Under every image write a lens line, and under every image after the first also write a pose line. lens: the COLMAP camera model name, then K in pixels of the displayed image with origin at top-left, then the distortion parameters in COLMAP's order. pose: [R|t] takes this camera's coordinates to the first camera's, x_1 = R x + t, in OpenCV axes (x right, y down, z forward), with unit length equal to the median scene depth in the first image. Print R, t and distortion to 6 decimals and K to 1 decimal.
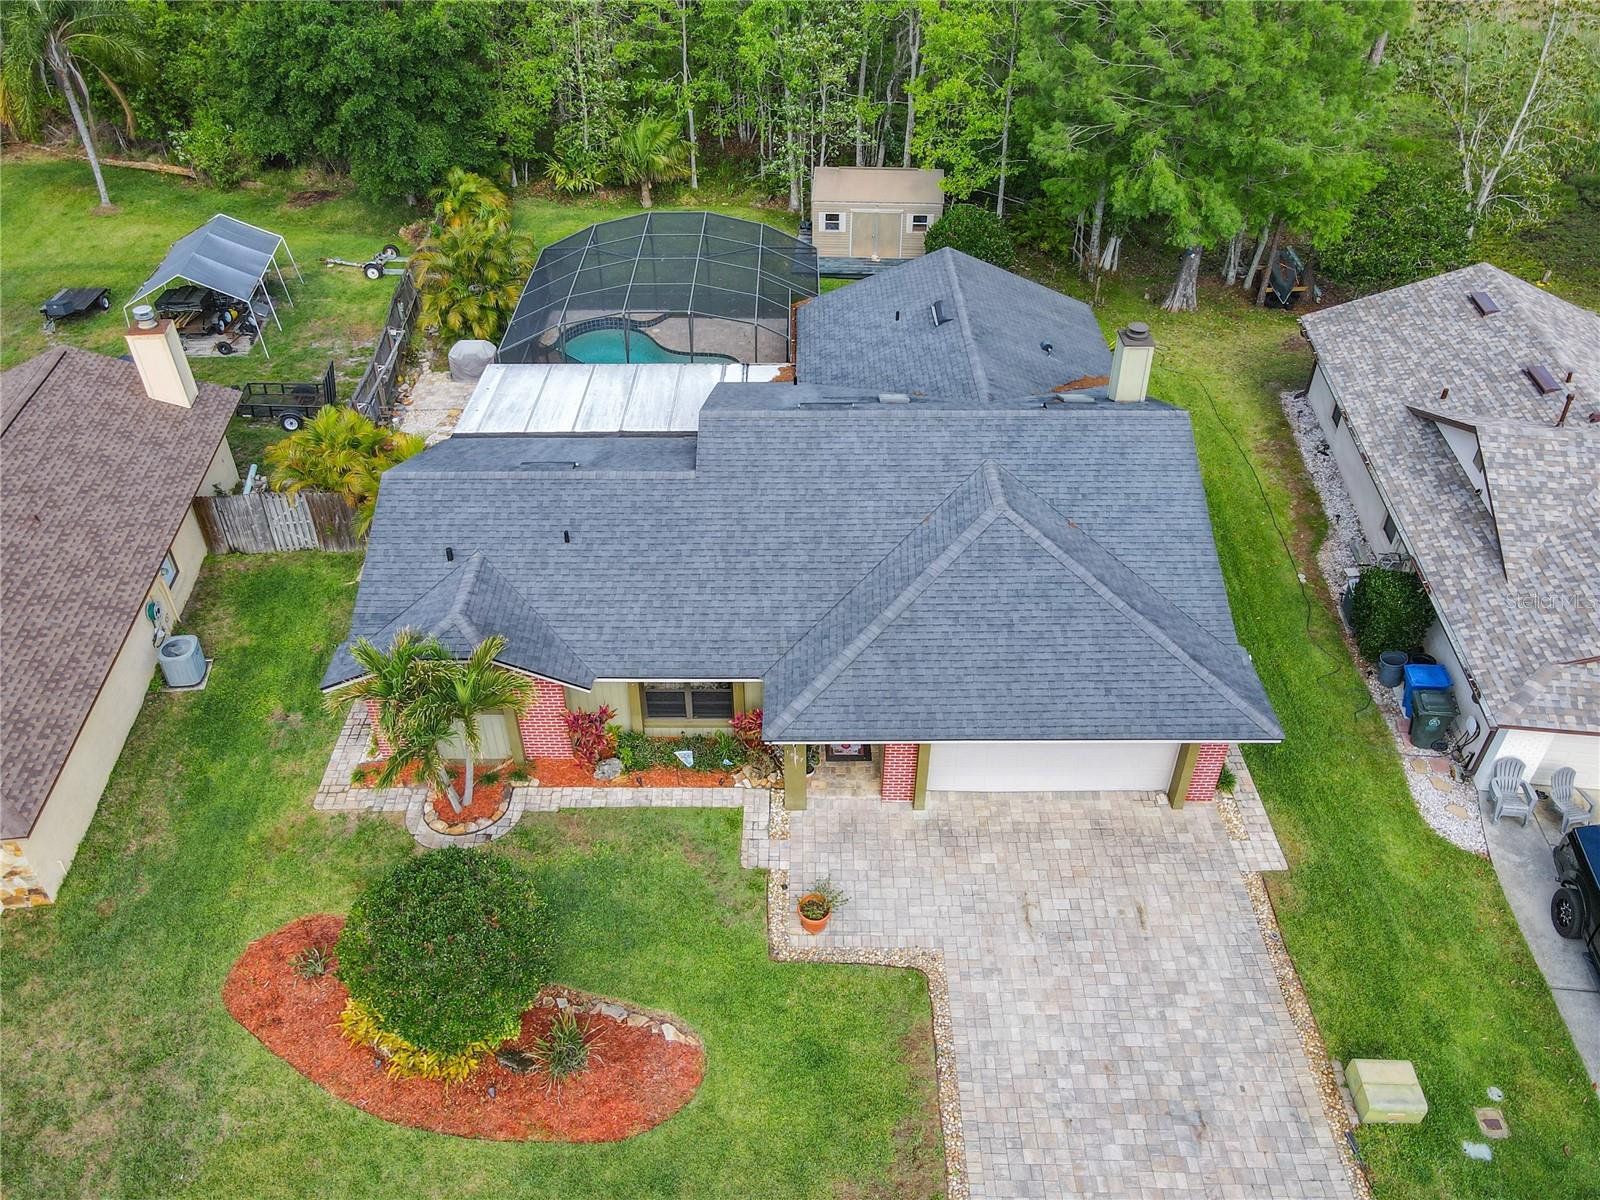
lens RADIAL K [[1229.0, 0, 793.5], [0, 1229.0, 612.3], [0, 0, 1]] dist [0.003302, 0.047072]
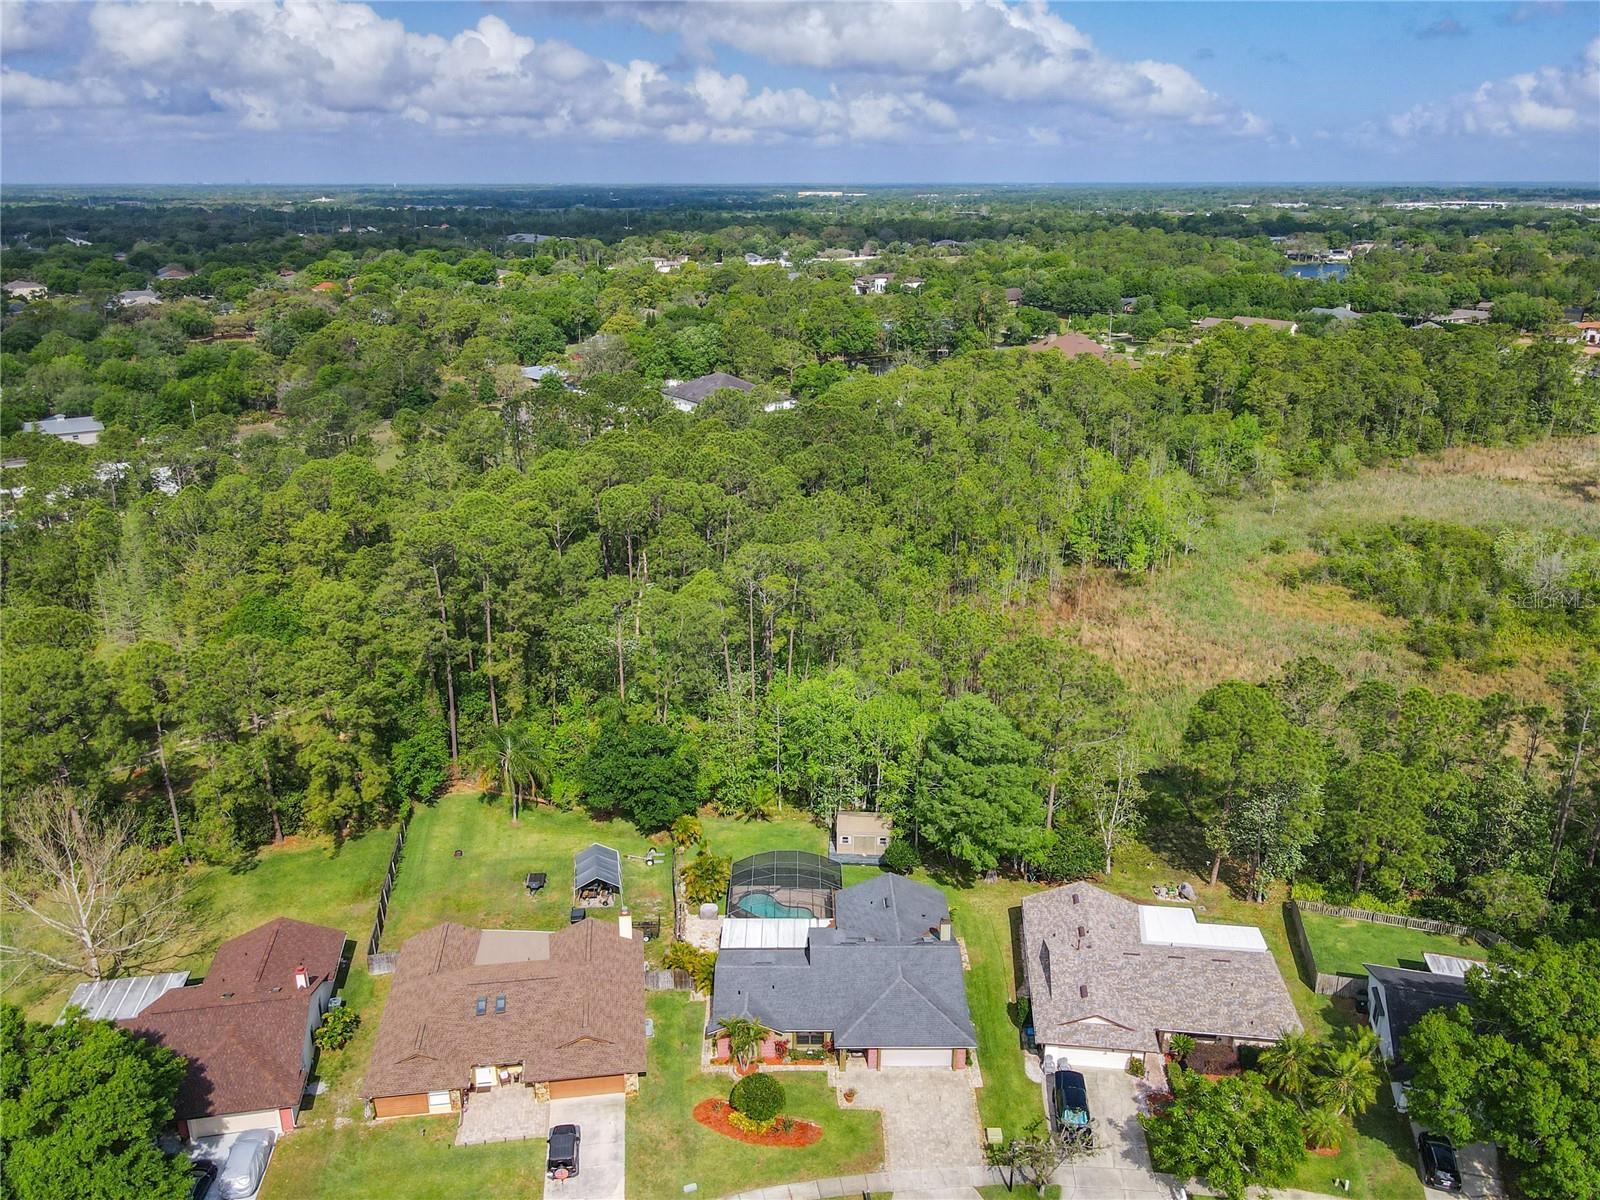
lens RADIAL K [[1229.0, 0, 803.0], [0, 1229.0, 596.7], [0, 0, 1]] dist [0.003302, 0.047072]
pose [[0.999937, 0.002584, 0.010935, -0.146081], [0.001286, 0.940477, -0.339855, 0.080892], [-0.011162, 0.339847, 0.940414, -2.601664]]
